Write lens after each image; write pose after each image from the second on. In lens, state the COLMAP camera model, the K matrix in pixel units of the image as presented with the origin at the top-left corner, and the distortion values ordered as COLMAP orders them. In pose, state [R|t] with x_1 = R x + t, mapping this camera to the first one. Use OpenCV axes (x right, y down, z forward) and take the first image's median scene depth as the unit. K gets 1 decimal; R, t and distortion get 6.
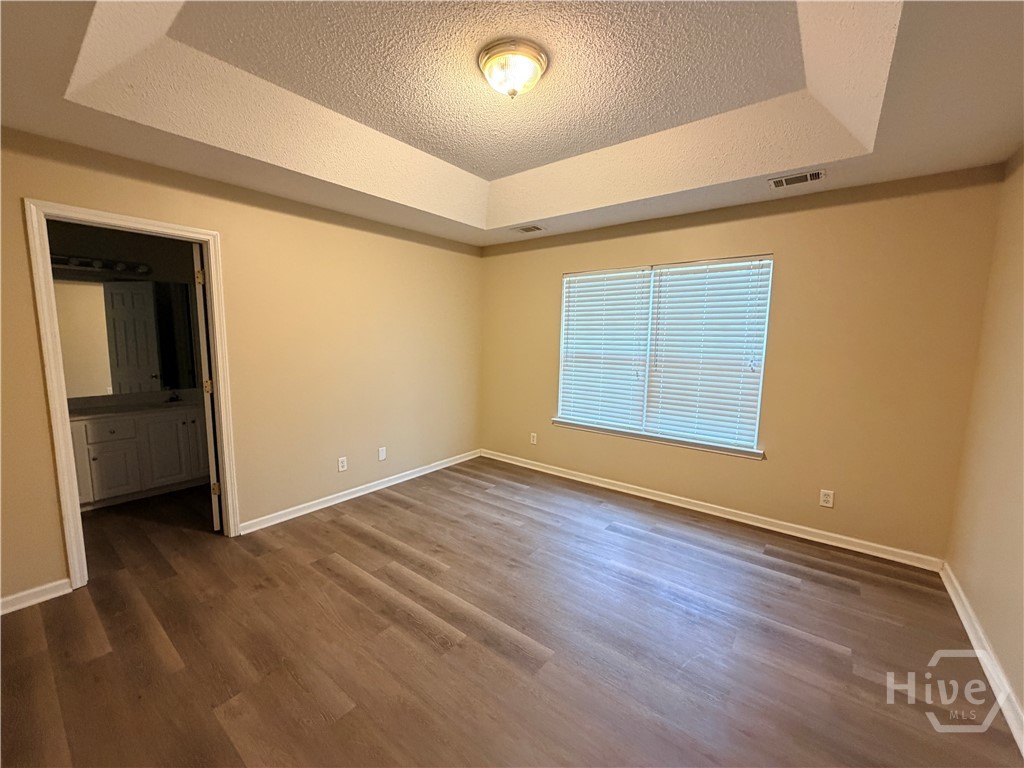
lens RADIAL K [[406.5, 0, 511.7], [0, 406.5, 382.1], [0, 0, 1]] dist [0.000511, 0.000050]
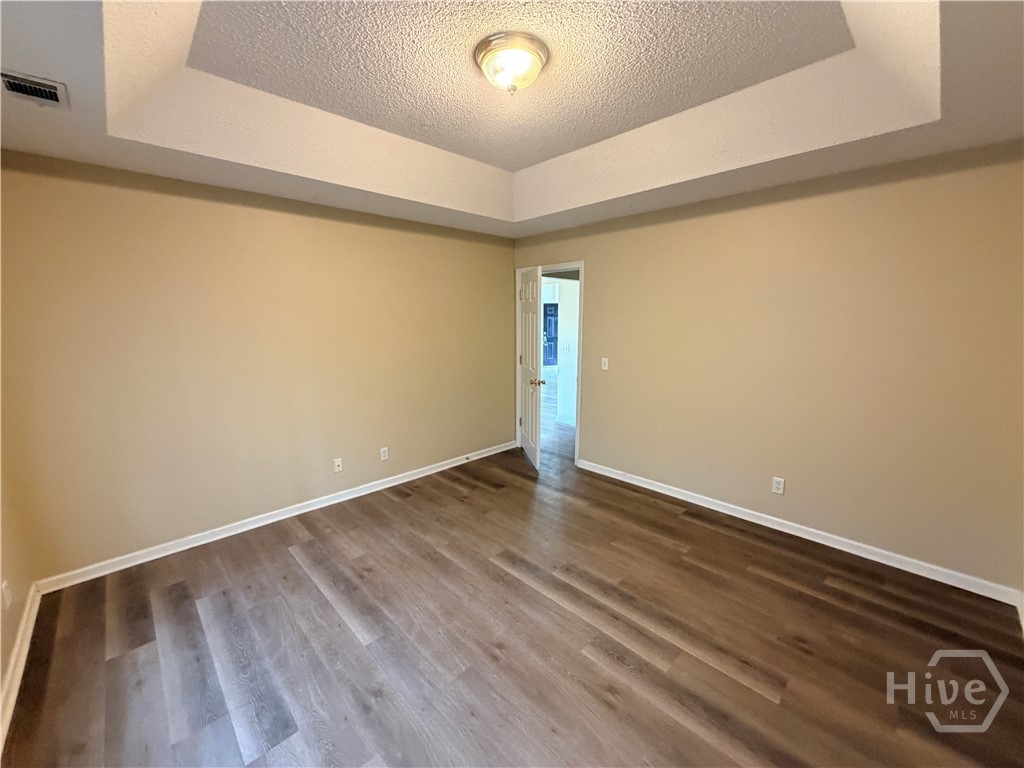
lens RADIAL K [[406.5, 0, 512.2], [0, 406.5, 384.4], [0, 0, 1]] dist [0.000511, 0.000050]
pose [[-0.990178, -0.025859, 0.137403, -0.122207], [0.013323, 0.960826, 0.276832, -0.246644], [-0.139179, 0.275944, -0.951044, 1.696566]]
